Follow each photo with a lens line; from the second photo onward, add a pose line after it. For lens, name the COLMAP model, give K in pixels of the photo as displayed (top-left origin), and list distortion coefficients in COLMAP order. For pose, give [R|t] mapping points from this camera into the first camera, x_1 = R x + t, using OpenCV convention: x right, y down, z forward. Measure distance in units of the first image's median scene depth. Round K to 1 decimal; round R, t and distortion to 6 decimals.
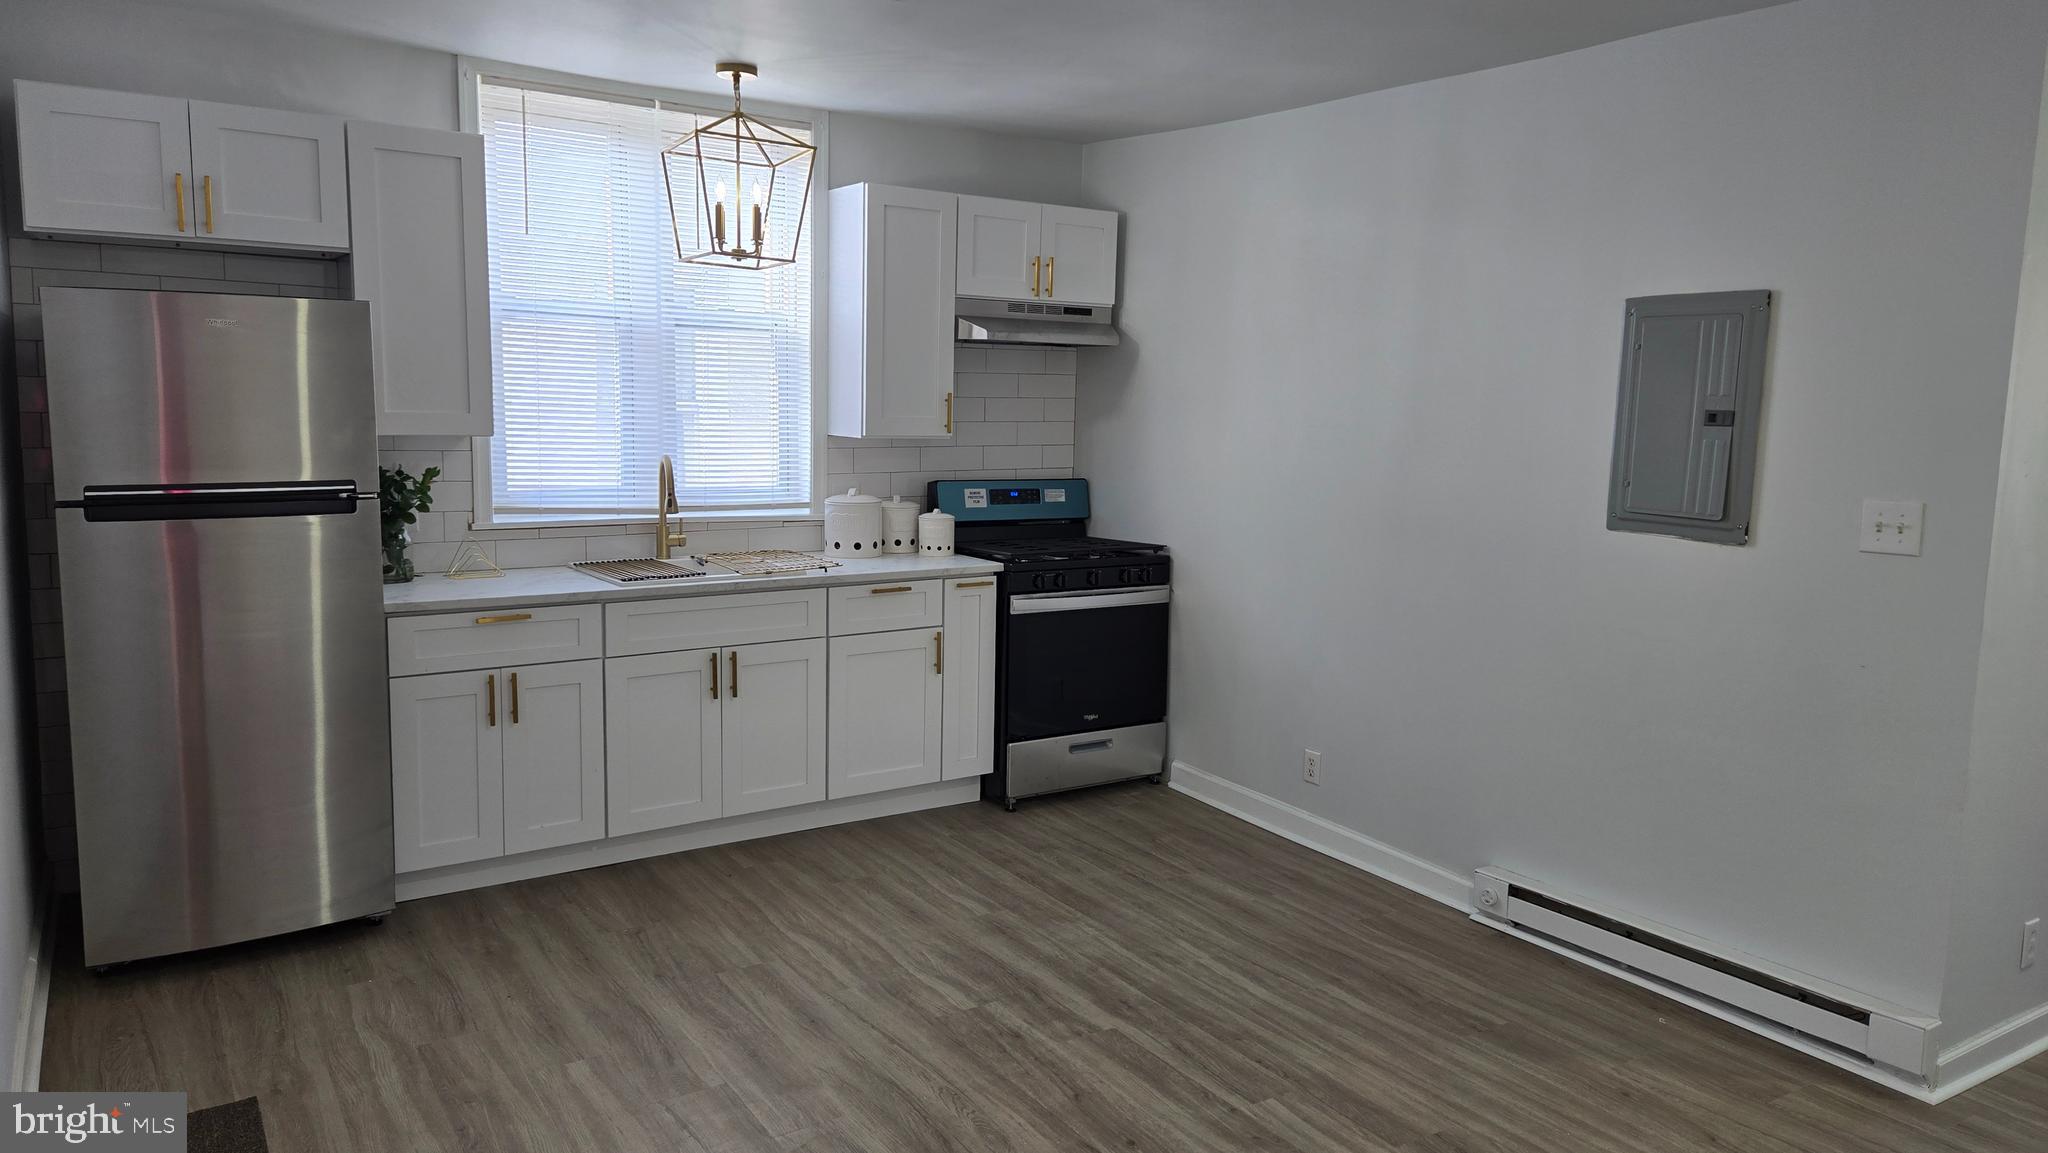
lens RADIAL K [[1372.8, 0, 983.7], [0, 1372.8, 548.2], [0, 0, 1]] dist [0.056270, -0.036255]
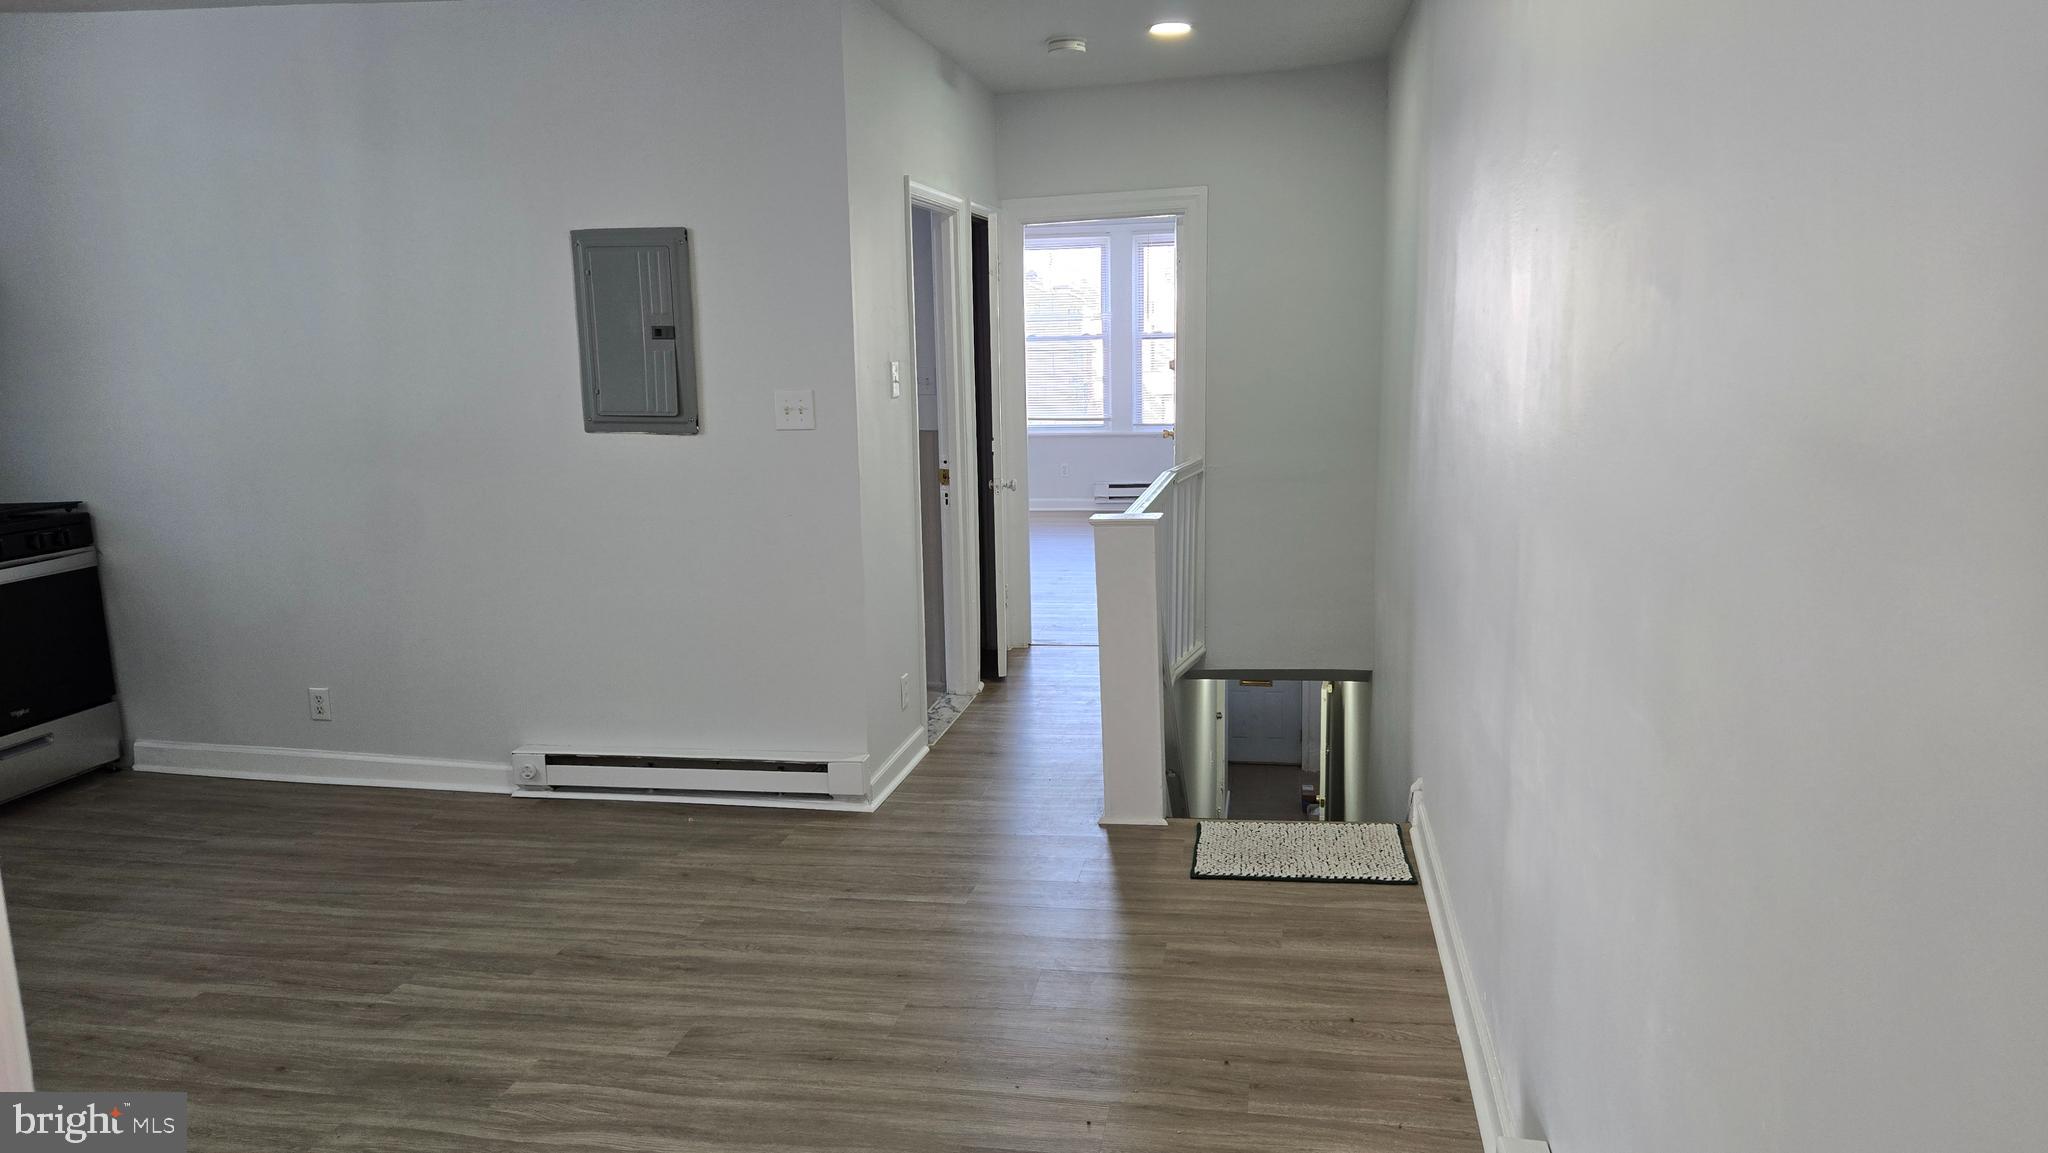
lens RADIAL K [[1372.8, 0, 1024.8], [0, 1372.8, 570.0], [0, 0, 1]] dist [0.056270, -0.036255]
pose [[0.693452, -0.158131, 0.702936, -0.138825], [0.110414, 0.987418, 0.113203, 0.010714], [-0.711992, -0.000886, 0.702187, -0.081328]]
